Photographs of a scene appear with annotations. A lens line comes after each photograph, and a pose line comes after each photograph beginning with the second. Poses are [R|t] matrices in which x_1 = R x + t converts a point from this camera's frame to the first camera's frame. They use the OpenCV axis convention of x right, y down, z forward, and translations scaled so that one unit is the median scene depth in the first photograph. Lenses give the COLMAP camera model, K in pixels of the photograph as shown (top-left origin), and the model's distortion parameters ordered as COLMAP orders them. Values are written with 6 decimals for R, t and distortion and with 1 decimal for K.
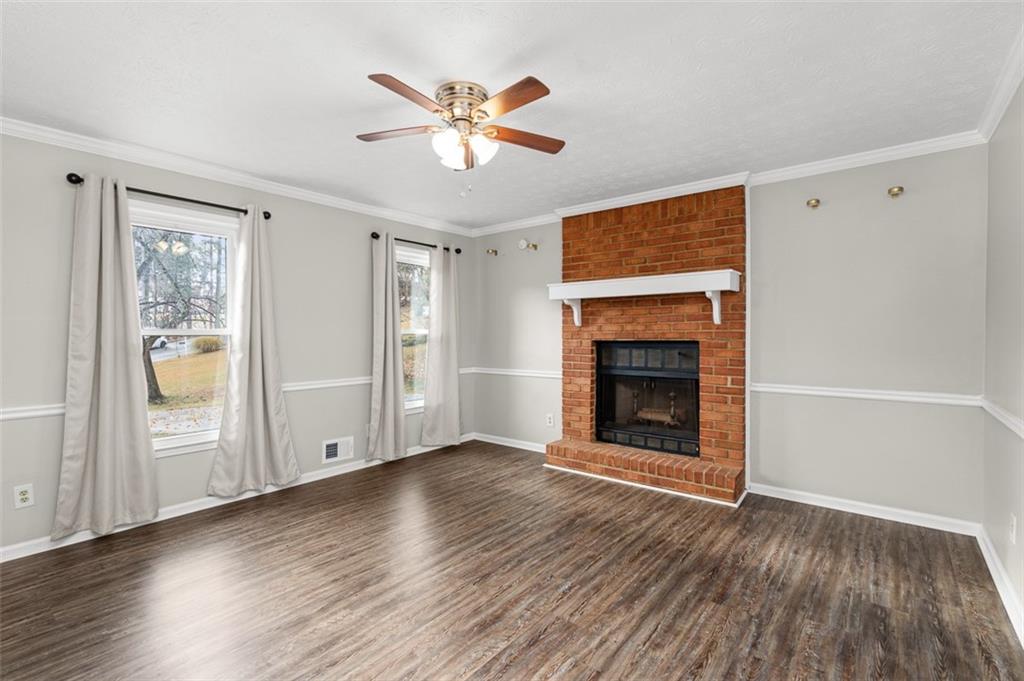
lens RADIAL K [[474.3, 0, 496.7], [0, 474.3, 343.0], [0, 0, 1]] dist [-0.008005, 0.000712]
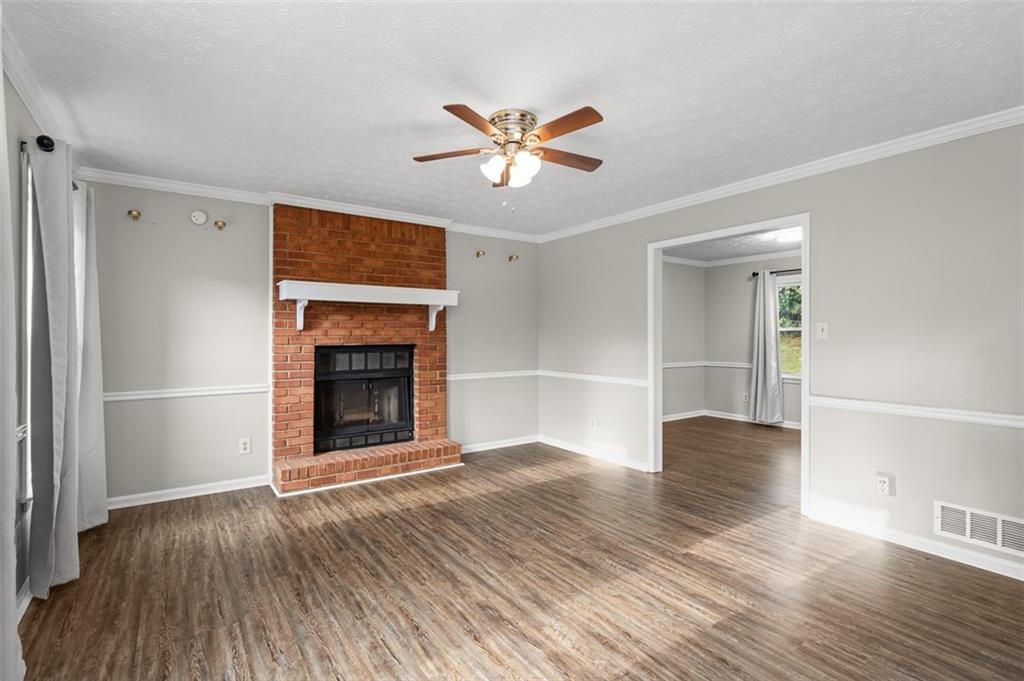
lens RADIAL K [[474.3, 0, 512.9], [0, 474.3, 338.8], [0, 0, 1]] dist [-0.008005, 0.000712]
pose [[0.254720, -0.000616, 0.967015, -0.867499], [0.020726, 0.999774, -0.004822, -0.009111], [-0.966793, 0.021270, 0.254675, 0.559478]]
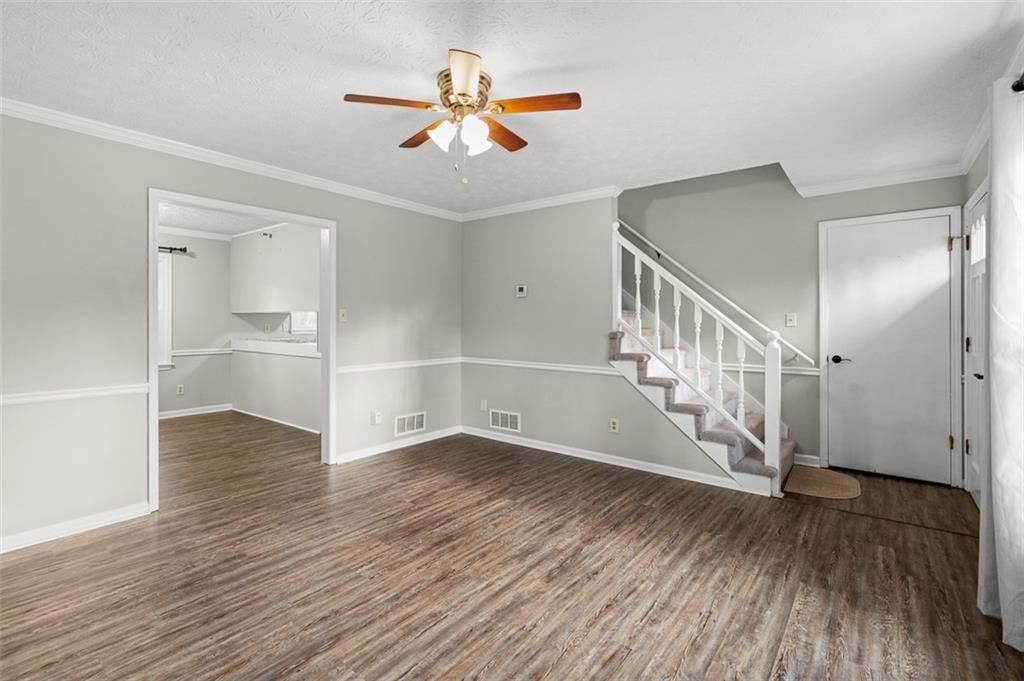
lens RADIAL K [[474.3, 0, 487.5], [0, 474.3, 320.5], [0, 0, 1]] dist [-0.008005, 0.000712]
pose [[-1.000000, 0.000523, 0.000750, -0.092116], [0.000541, 0.999713, 0.023942, -0.035343], [-0.000738, 0.023943, -0.999713, 1.530115]]
